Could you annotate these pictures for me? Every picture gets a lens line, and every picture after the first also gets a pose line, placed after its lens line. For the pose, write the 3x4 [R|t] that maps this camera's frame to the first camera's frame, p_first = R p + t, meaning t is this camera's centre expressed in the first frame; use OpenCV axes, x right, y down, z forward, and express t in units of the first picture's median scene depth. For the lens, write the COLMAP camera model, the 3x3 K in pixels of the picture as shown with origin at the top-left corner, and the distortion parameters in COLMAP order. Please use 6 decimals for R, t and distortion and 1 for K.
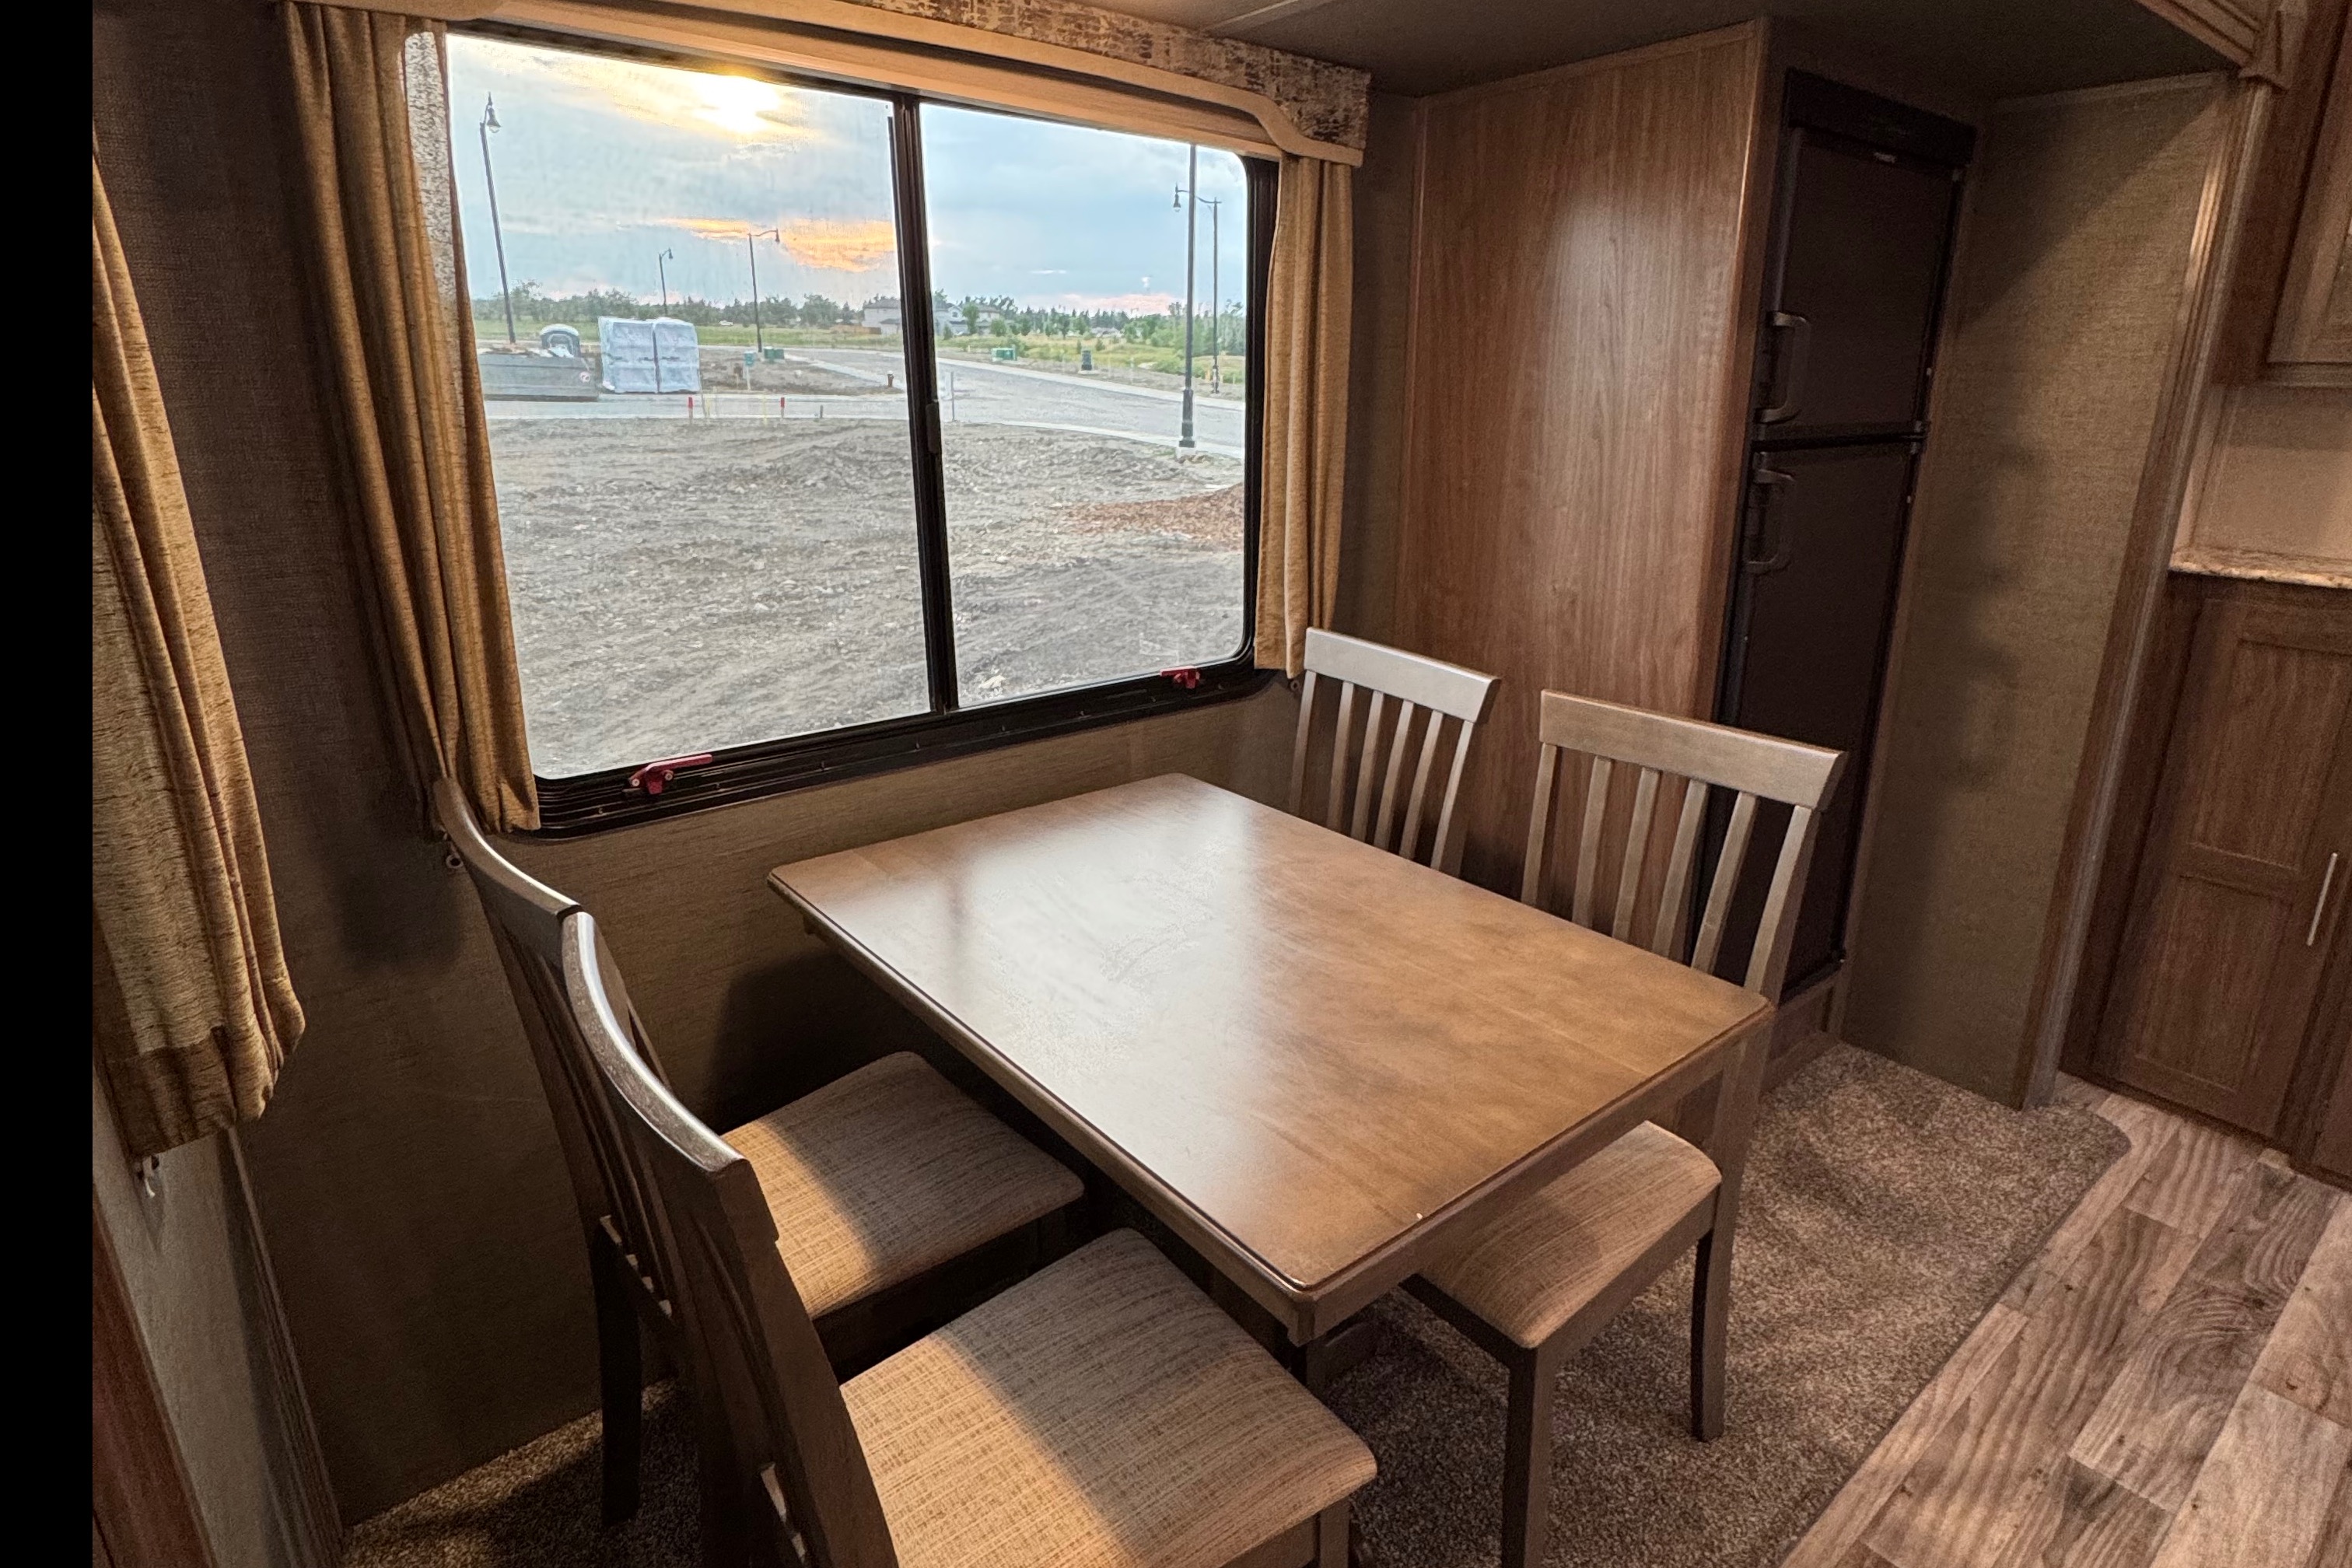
lens RADIAL K [[1244.7, 0, 1264.4], [0, 1244.7, 761.3], [0, 0, 1]] dist [-0.006731, 0.002239]
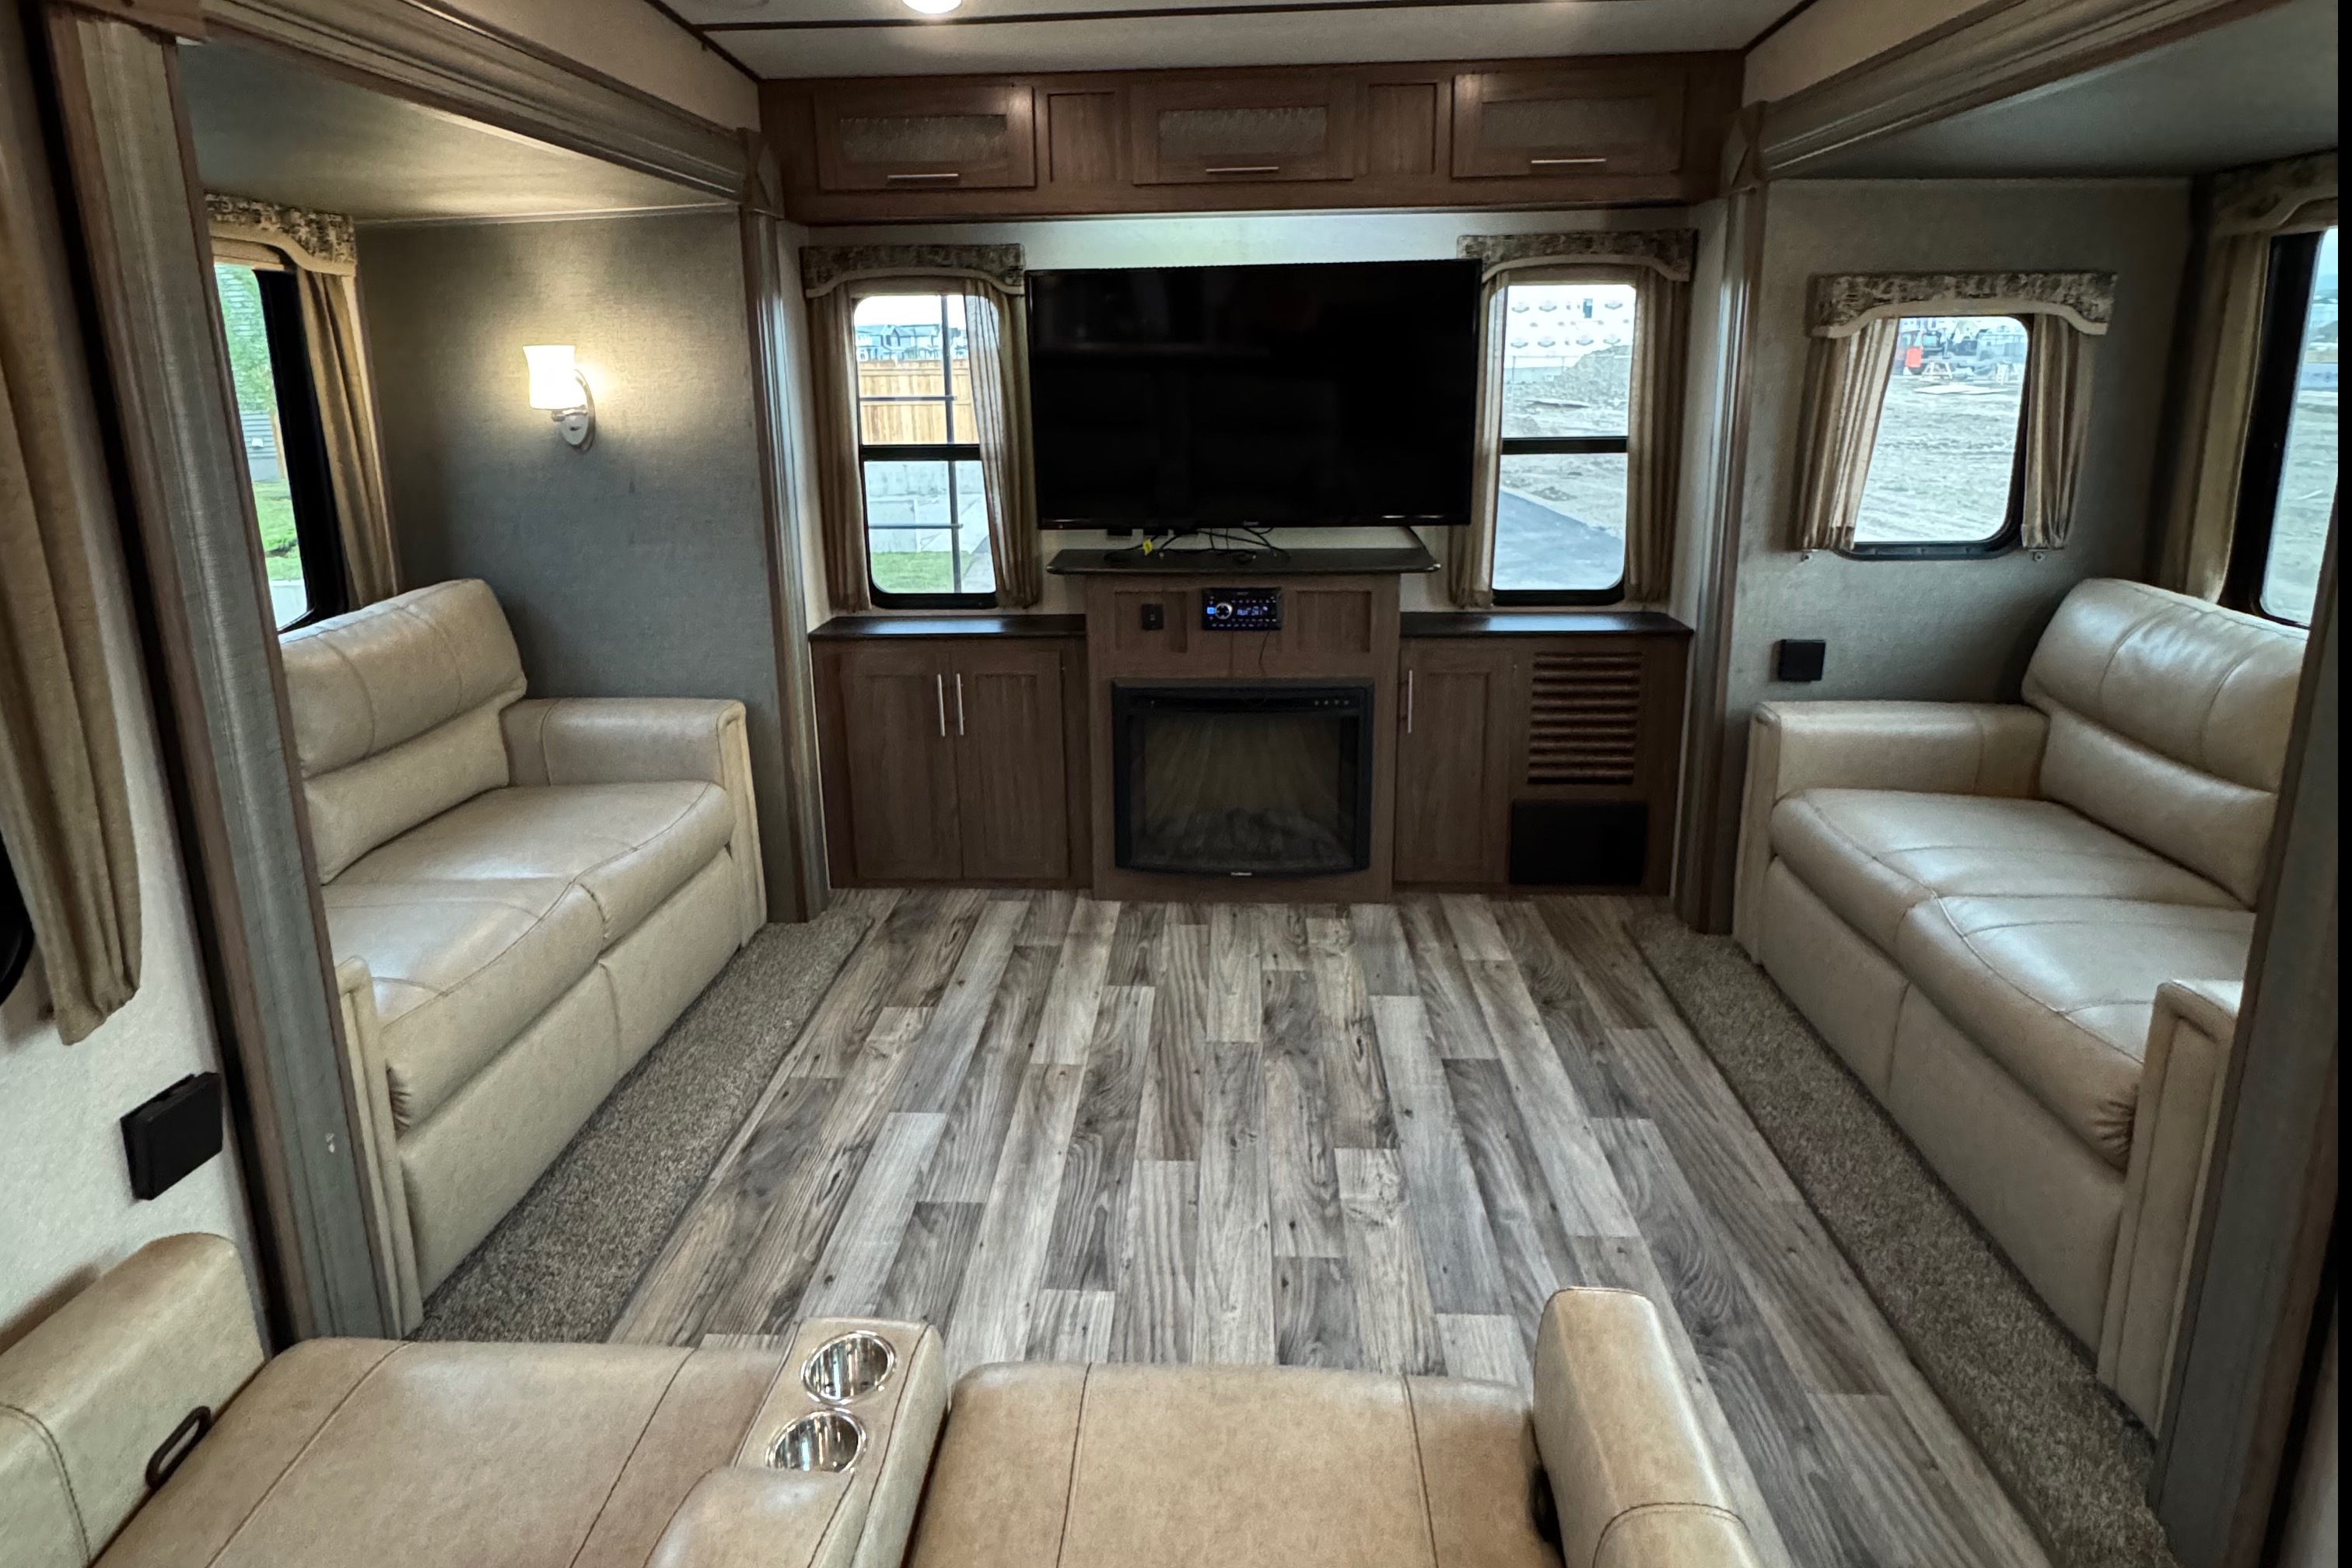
lens RADIAL K [[1244.7, 0, 1162.6], [0, 1244.7, 626.6], [0, 0, 1]] dist [-0.006731, 0.002239]
pose [[-0.697240, 0.144136, -0.702197, 1.413522], [-0.212495, 0.893989, 0.394499, -0.474970], [0.684618, 0.424274, -0.592697, 1.433828]]
